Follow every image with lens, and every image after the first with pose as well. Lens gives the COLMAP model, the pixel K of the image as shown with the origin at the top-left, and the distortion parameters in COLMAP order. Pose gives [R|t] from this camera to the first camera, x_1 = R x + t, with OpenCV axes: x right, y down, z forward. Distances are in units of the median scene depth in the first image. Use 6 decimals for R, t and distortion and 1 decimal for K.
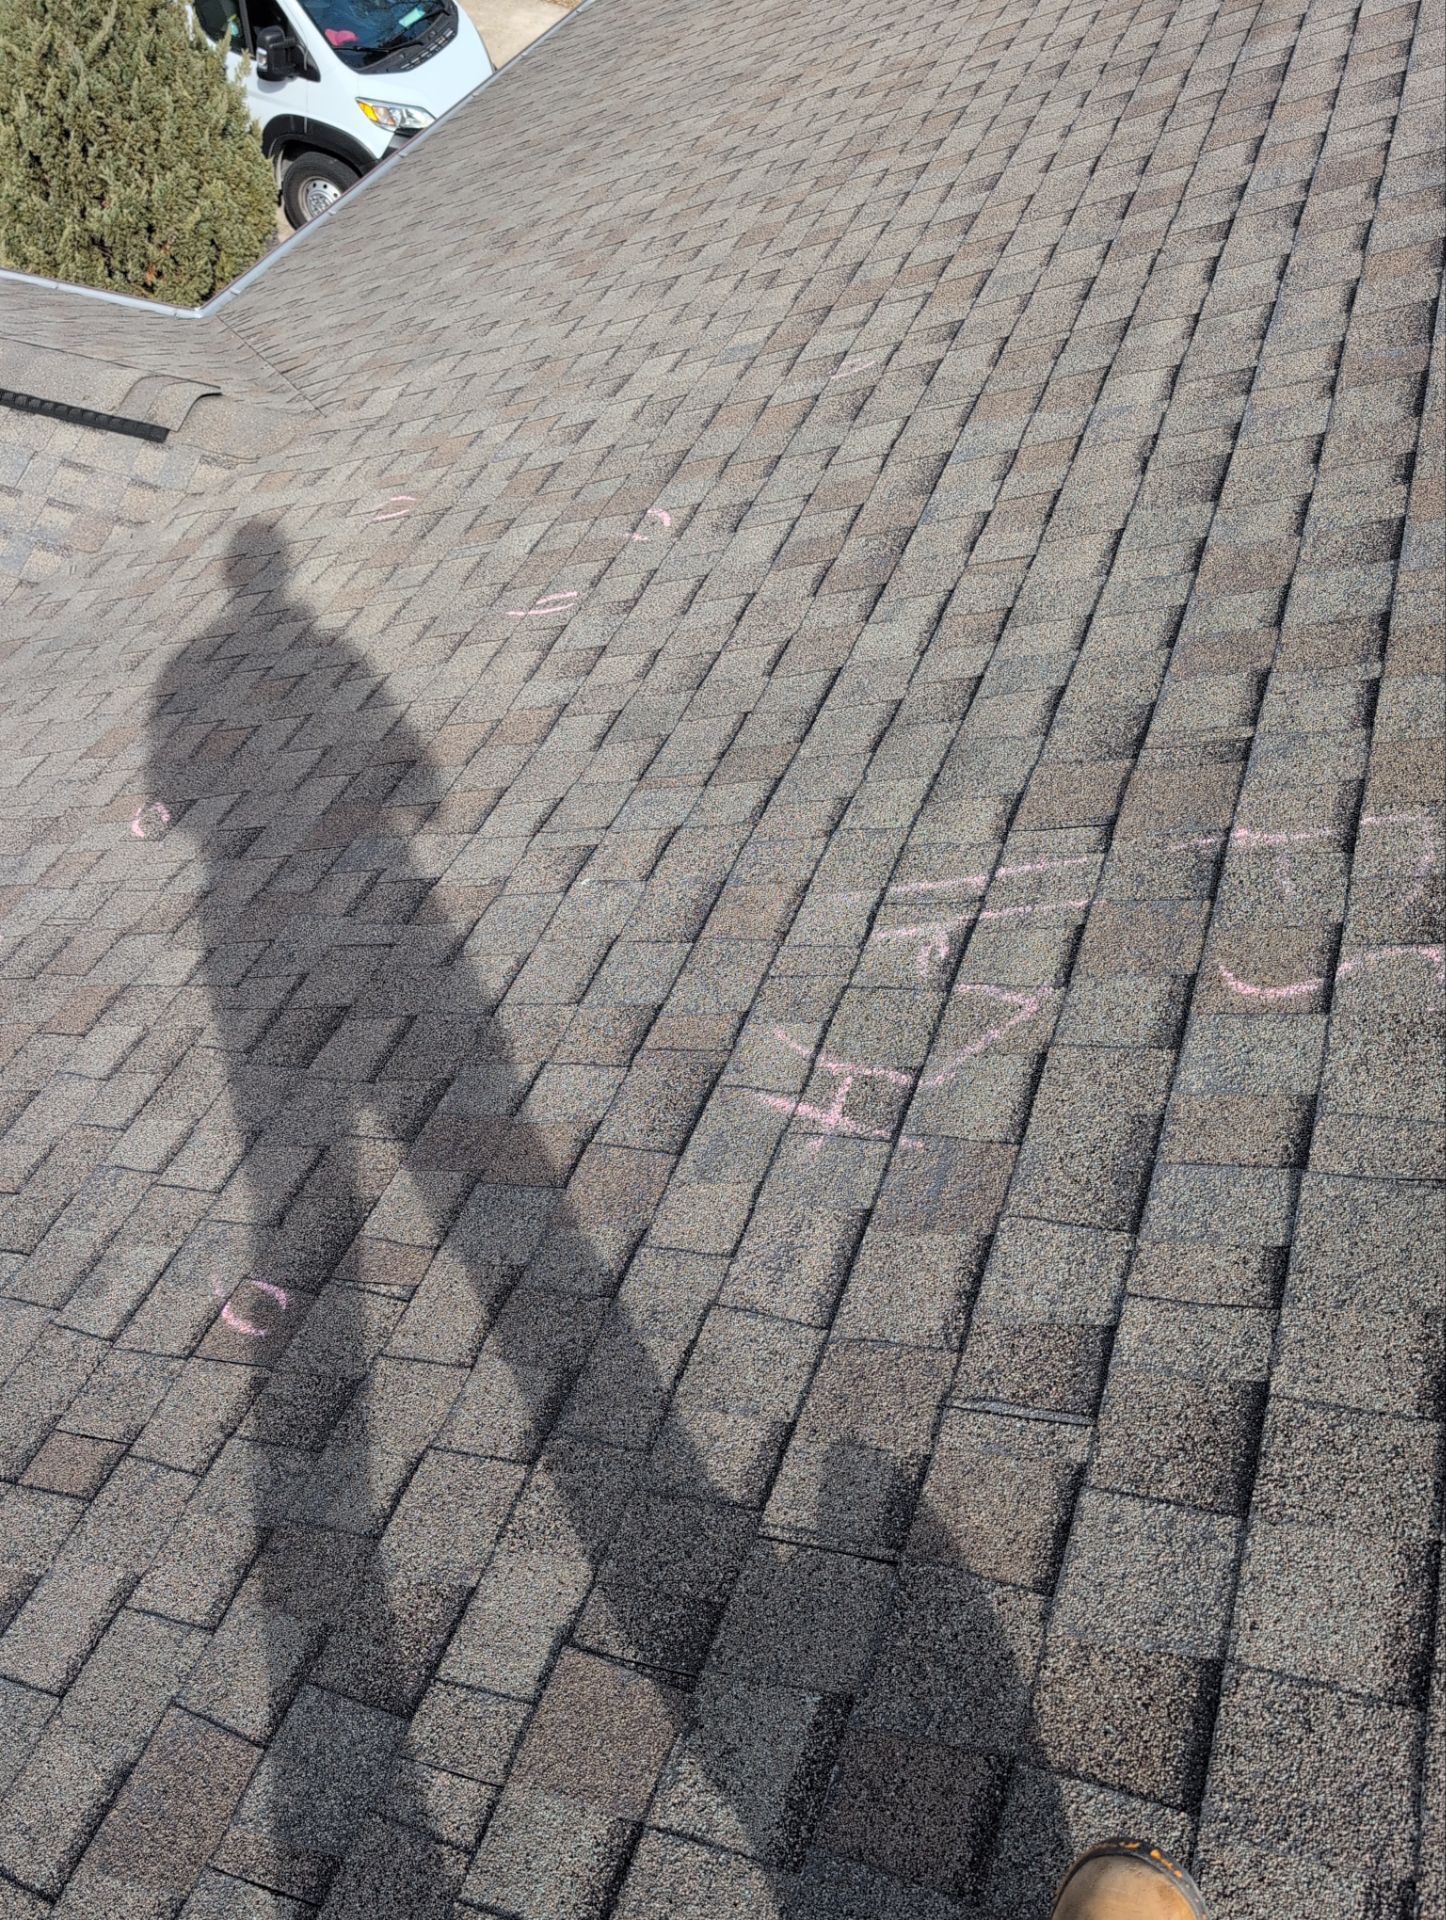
lens RADIAL K [[1637.6, 0, 723.0], [0, 1637.6, 960.0], [0, 0, 1]] dist [0.035075, -0.013490]
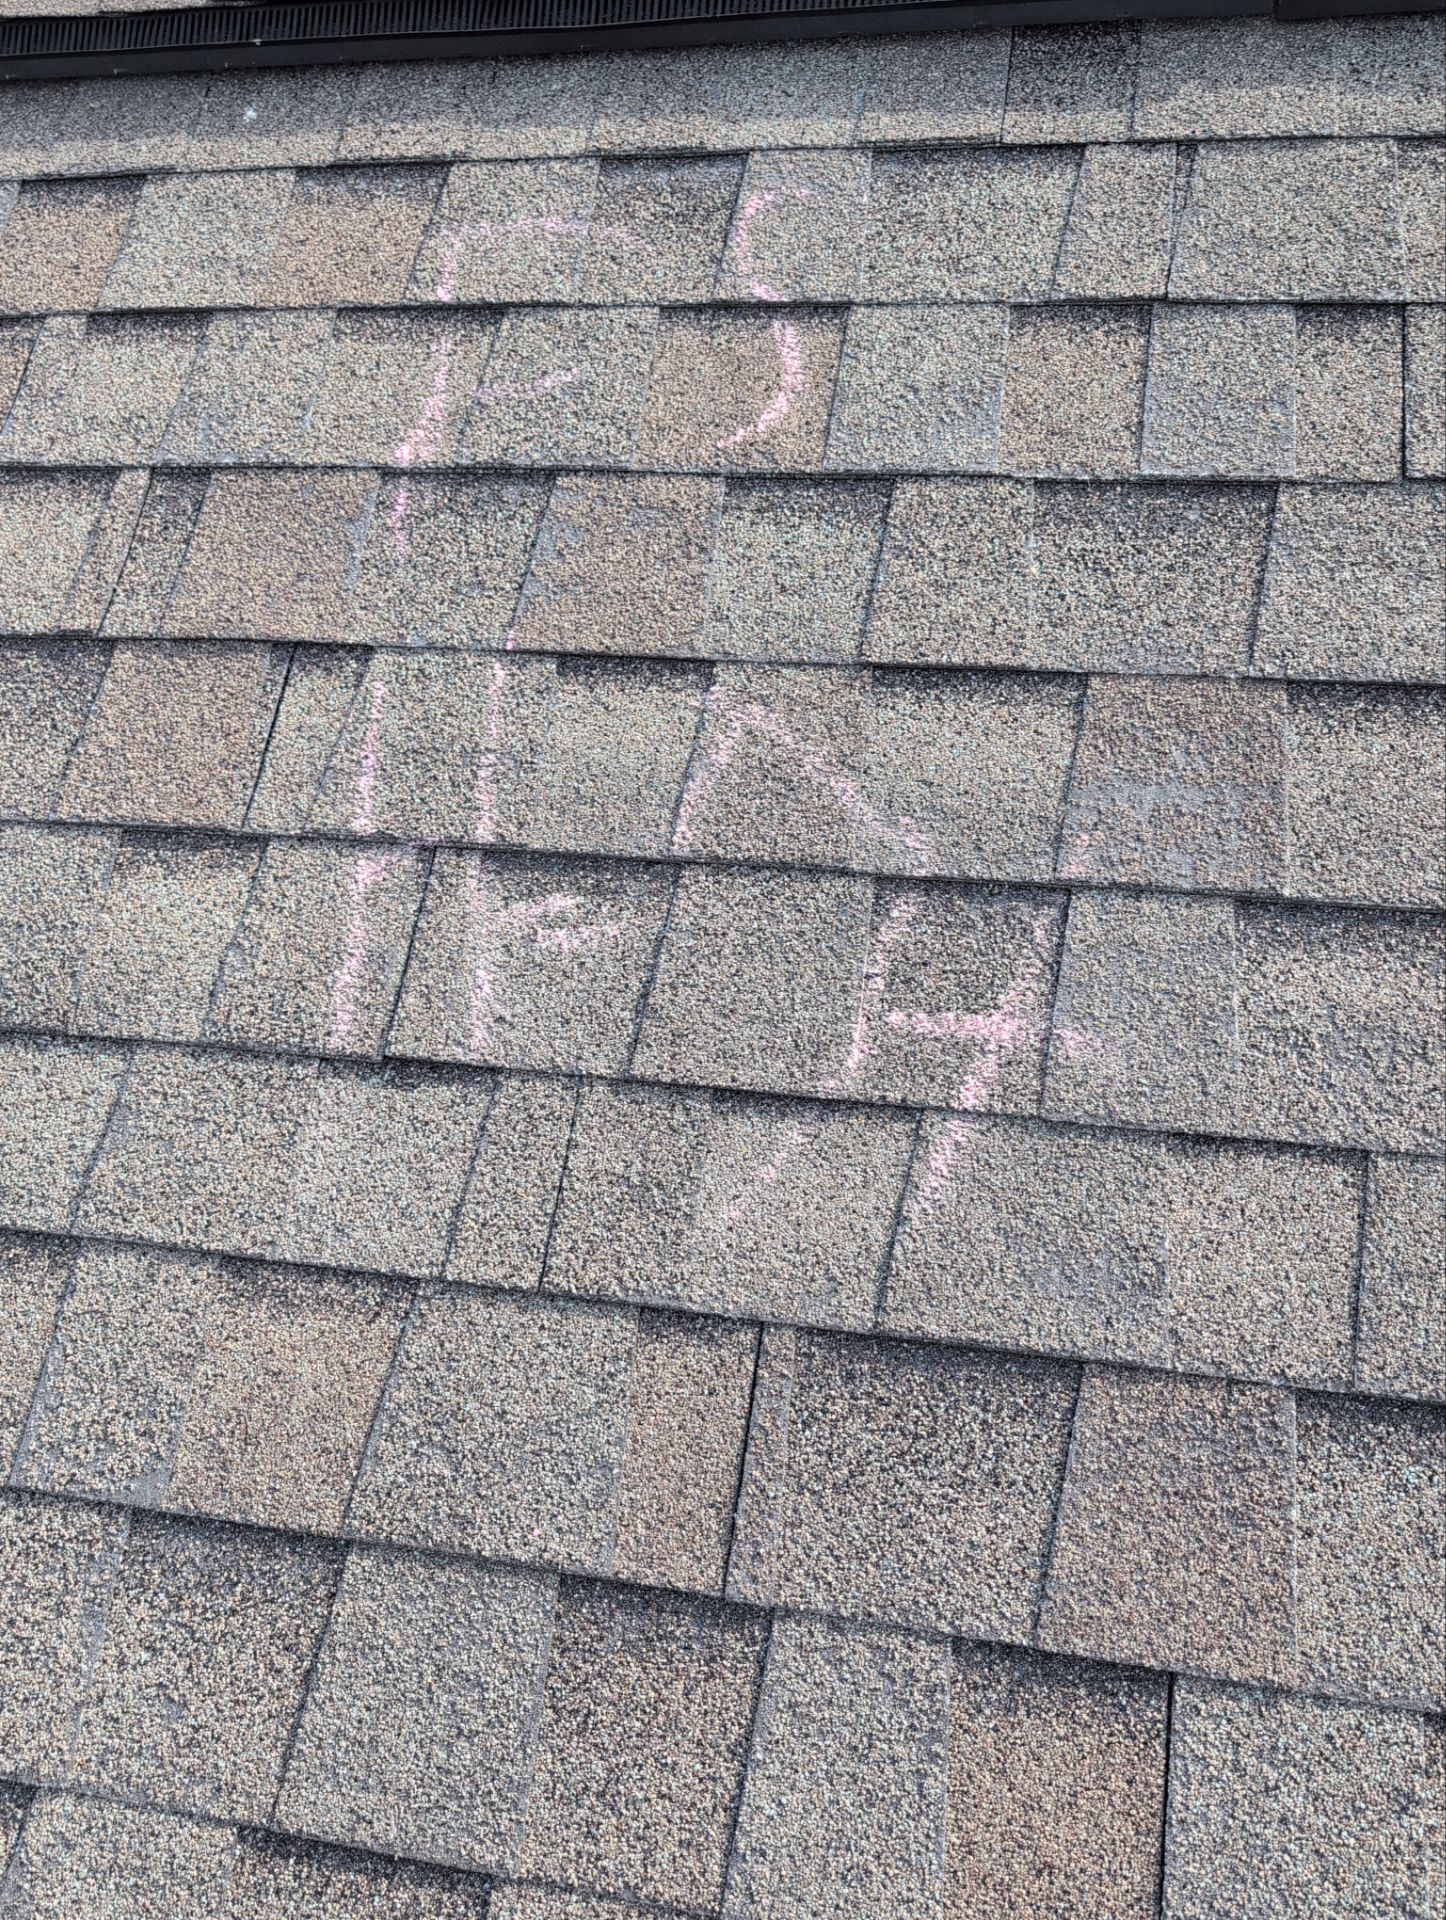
lens RADIAL K [[1637.6, 0, 723.0], [0, 1637.6, 960.0], [0, 0, 1]] dist [0.035075, -0.013490]
pose [[-0.153328, -0.668488, 0.727746, -0.245195], [0.788256, 0.361394, 0.498043, -0.205182], [-0.595939, 0.650014, 0.471528, 0.729740]]
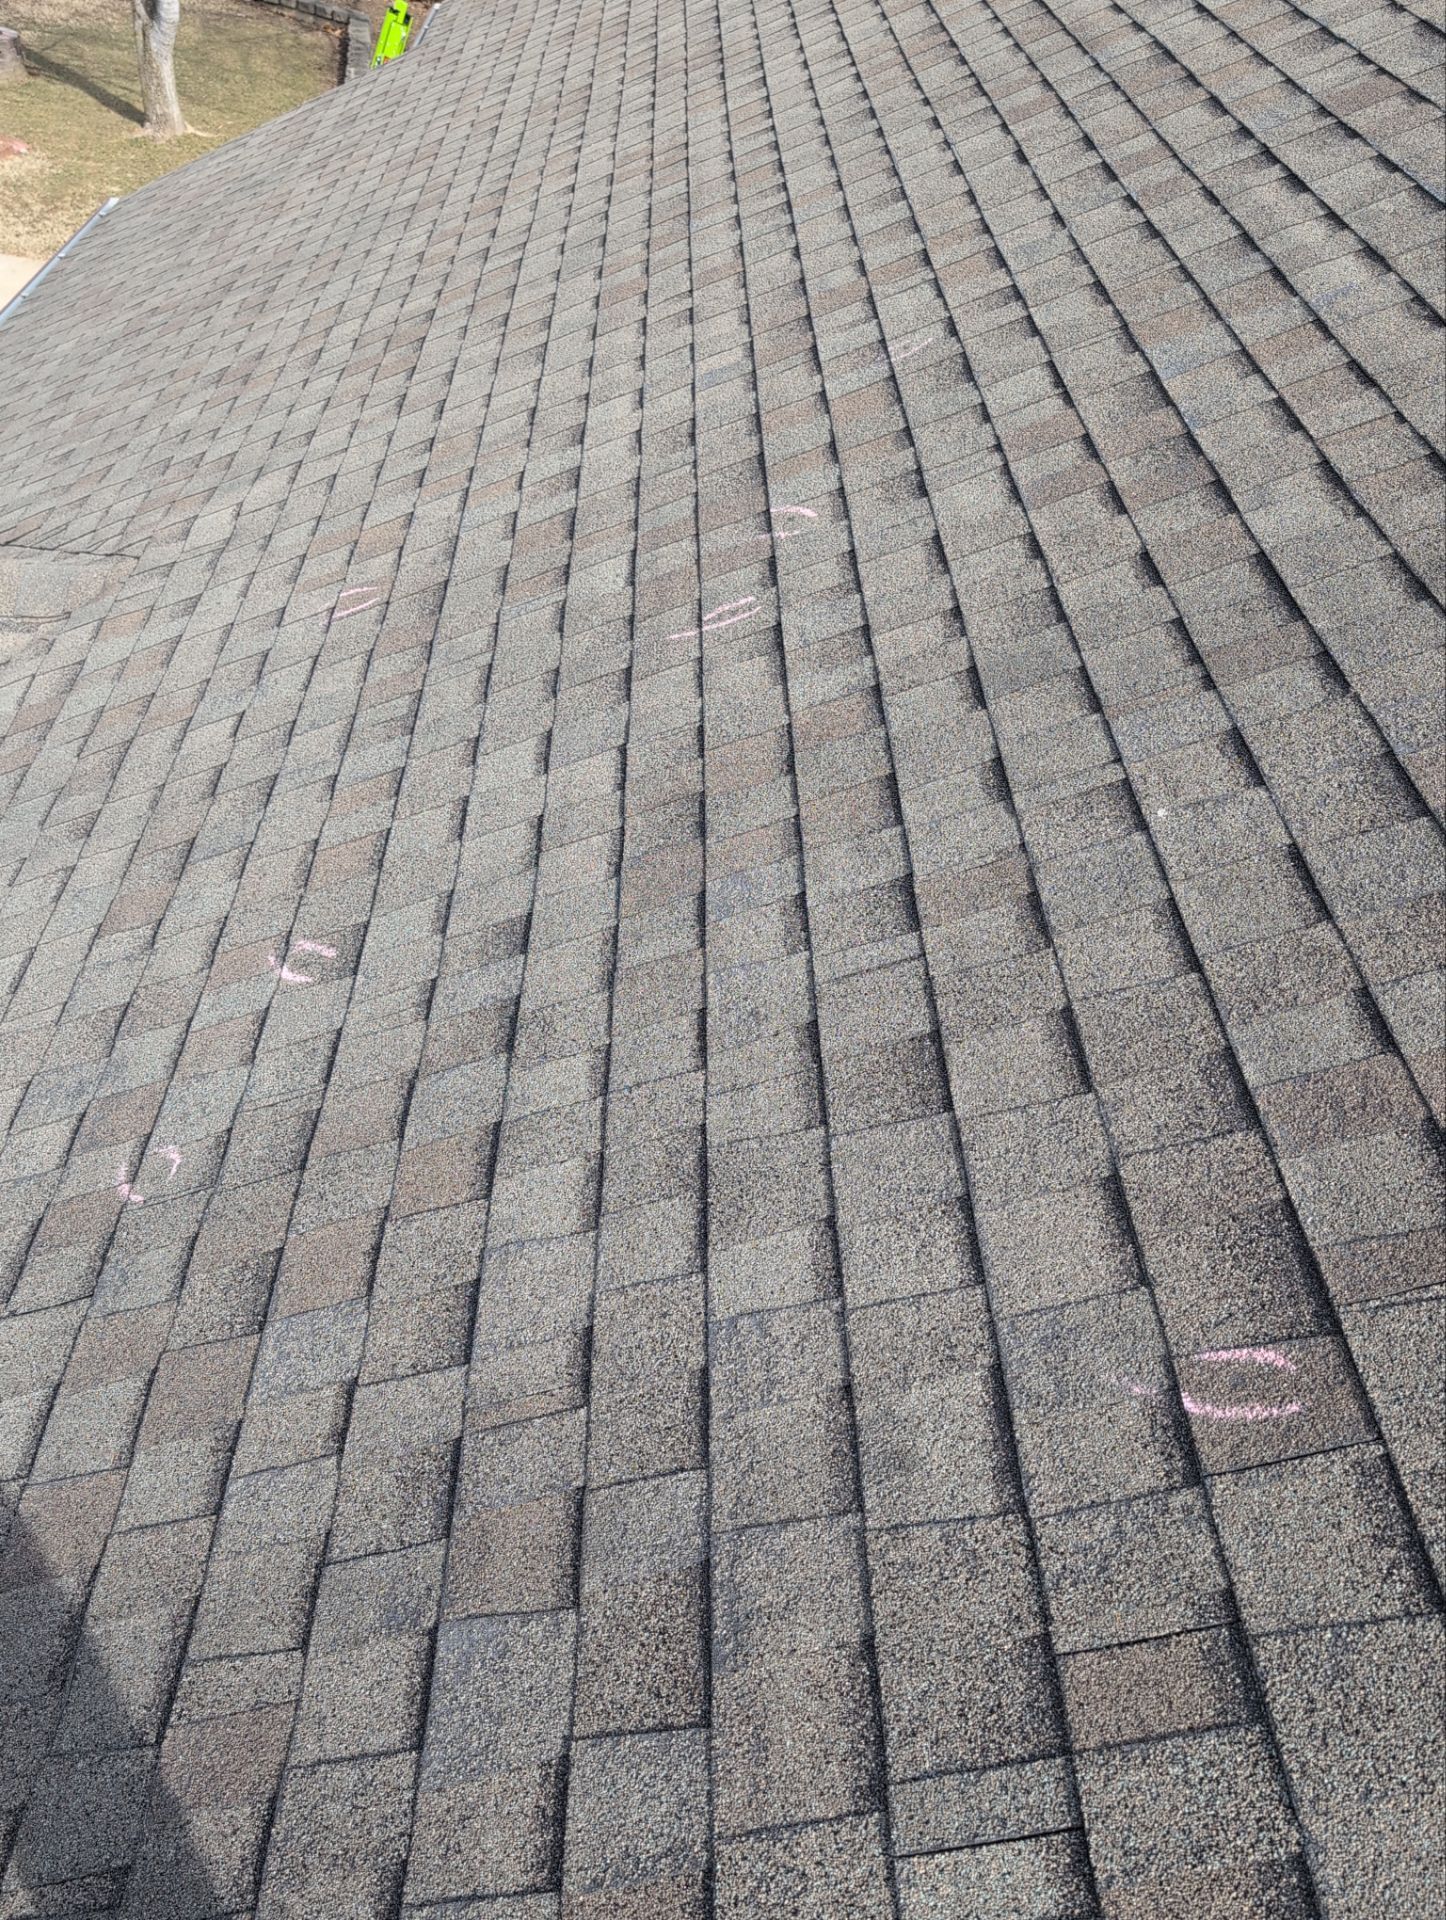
lens RADIAL K [[1637.6, 0, 723.0], [0, 1637.6, 960.0], [0, 0, 1]] dist [0.035075, -0.013490]
pose [[0.926737, -0.208060, 0.312842, -0.656482], [0.248565, 0.963920, -0.095257, 0.053270], [-0.281735, 0.166040, 0.945016, 0.382764]]
